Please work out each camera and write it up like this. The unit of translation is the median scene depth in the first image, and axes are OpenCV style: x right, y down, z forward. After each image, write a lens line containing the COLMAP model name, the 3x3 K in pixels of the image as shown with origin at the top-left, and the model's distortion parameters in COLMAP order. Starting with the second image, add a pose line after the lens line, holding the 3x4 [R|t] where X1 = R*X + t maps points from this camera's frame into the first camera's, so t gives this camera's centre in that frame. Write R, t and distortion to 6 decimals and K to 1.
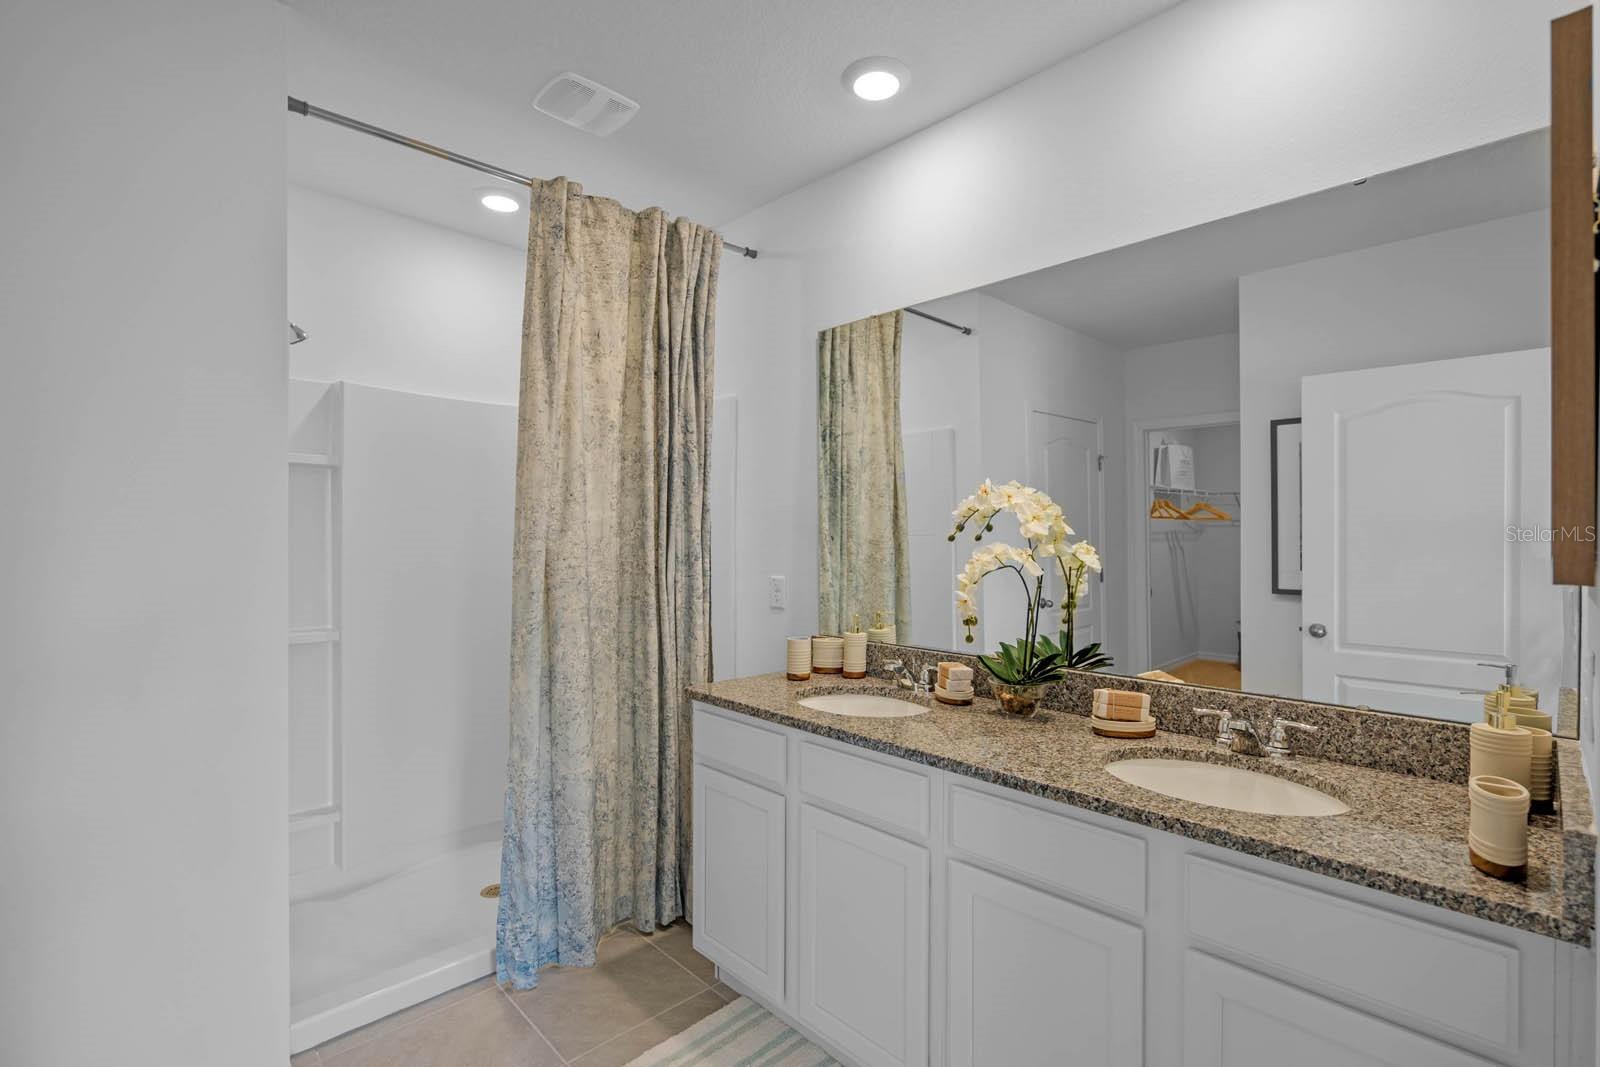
lens RADIAL K [[713.4, 0, 836.7], [0, 713.4, 543.2], [0, 0, 1]] dist [-0.005120, 0.000736]
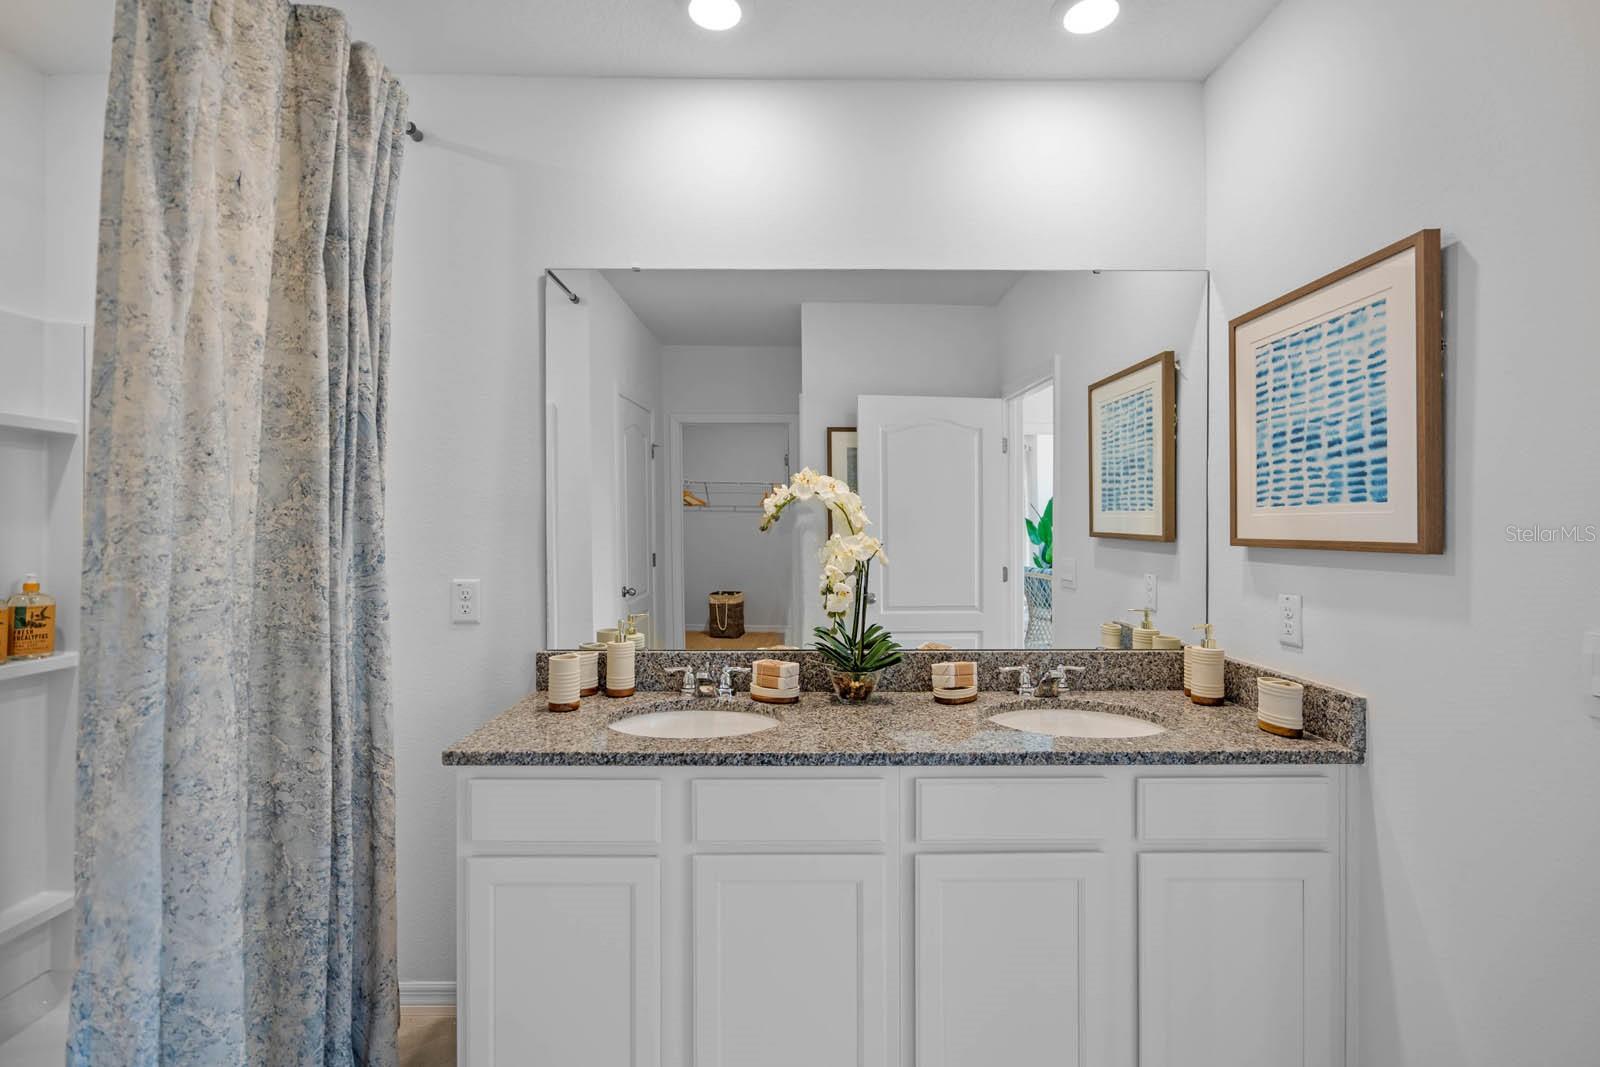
lens RADIAL K [[709.0, 0, 793.3], [0, 709.0, 527.5], [0, 0, 1]] dist [-0.011413, 0.007374]
pose [[0.712940, -0.004015, 0.701214, -0.444261], [0.007576, 0.999969, -0.001976, -0.005316], [-0.701184, 0.006721, 0.712948, 0.290044]]
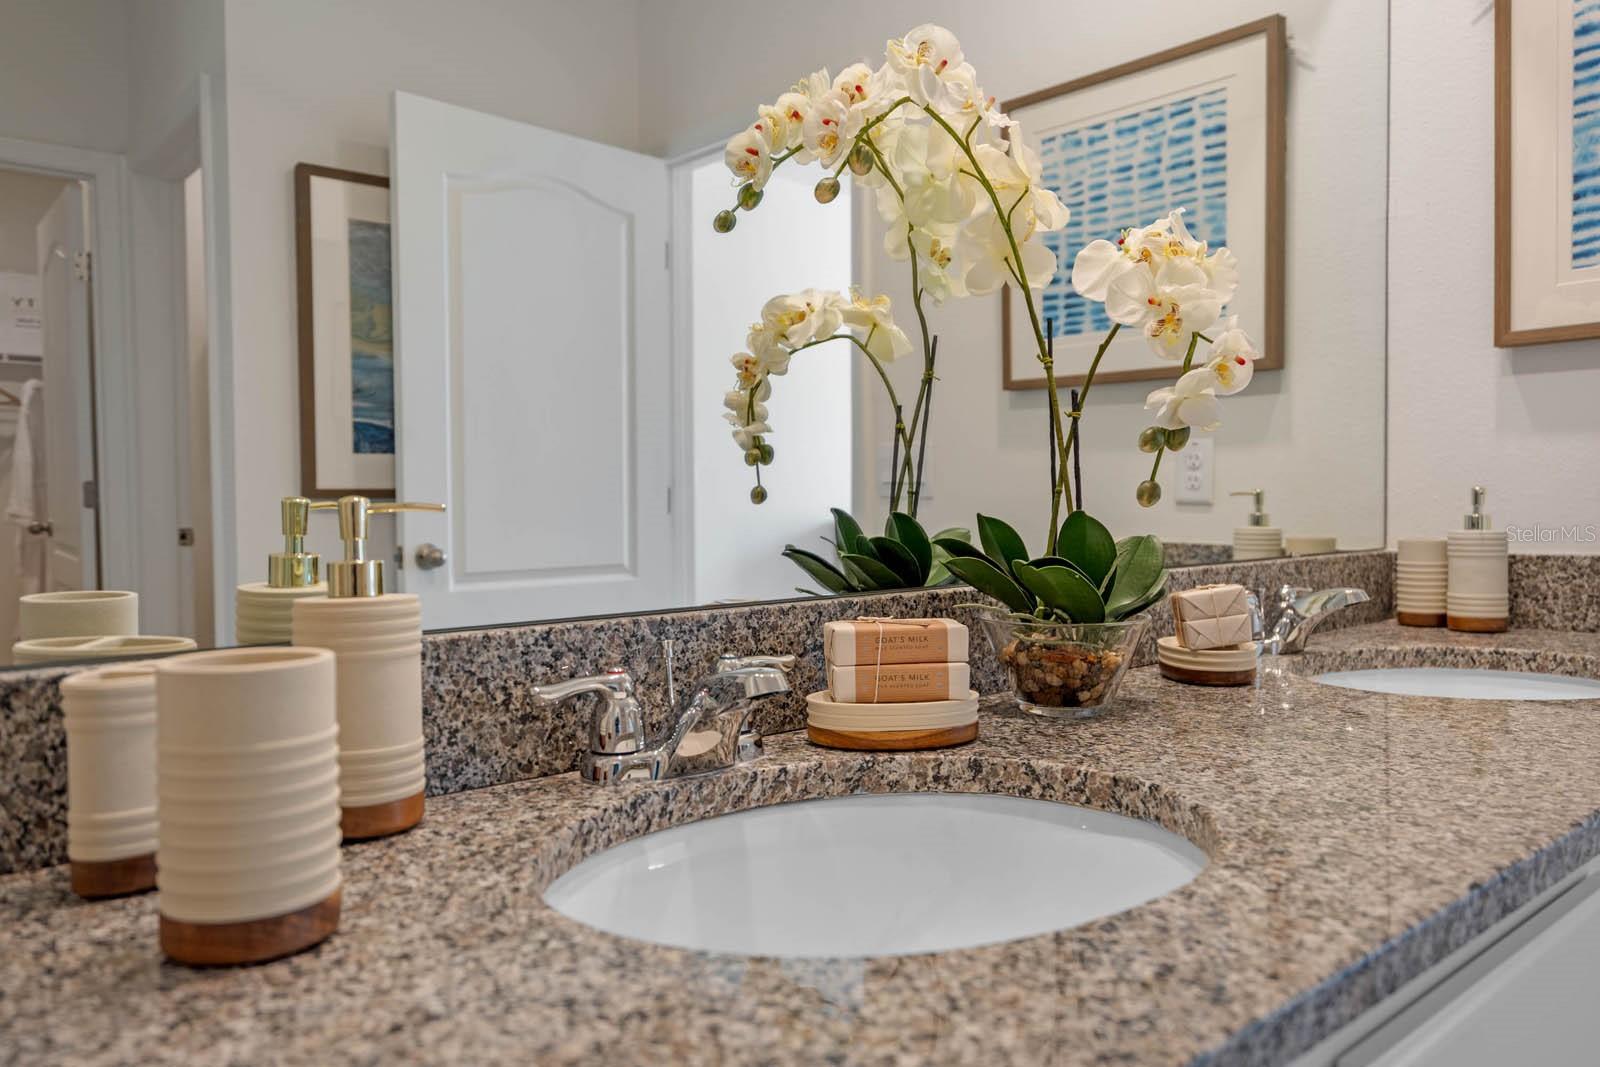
lens RADIAL K [[1140.2, 0, 807.0], [0, 1140.2, 510.3], [0, 0, 1]] dist [0.023551, 0.001219]
pose [[0.083322, -0.019012, 0.996341, -0.284401], [0.015494, 0.999722, 0.017781, 0.108910], [-0.996402, 0.013955, 0.083593, 0.929096]]
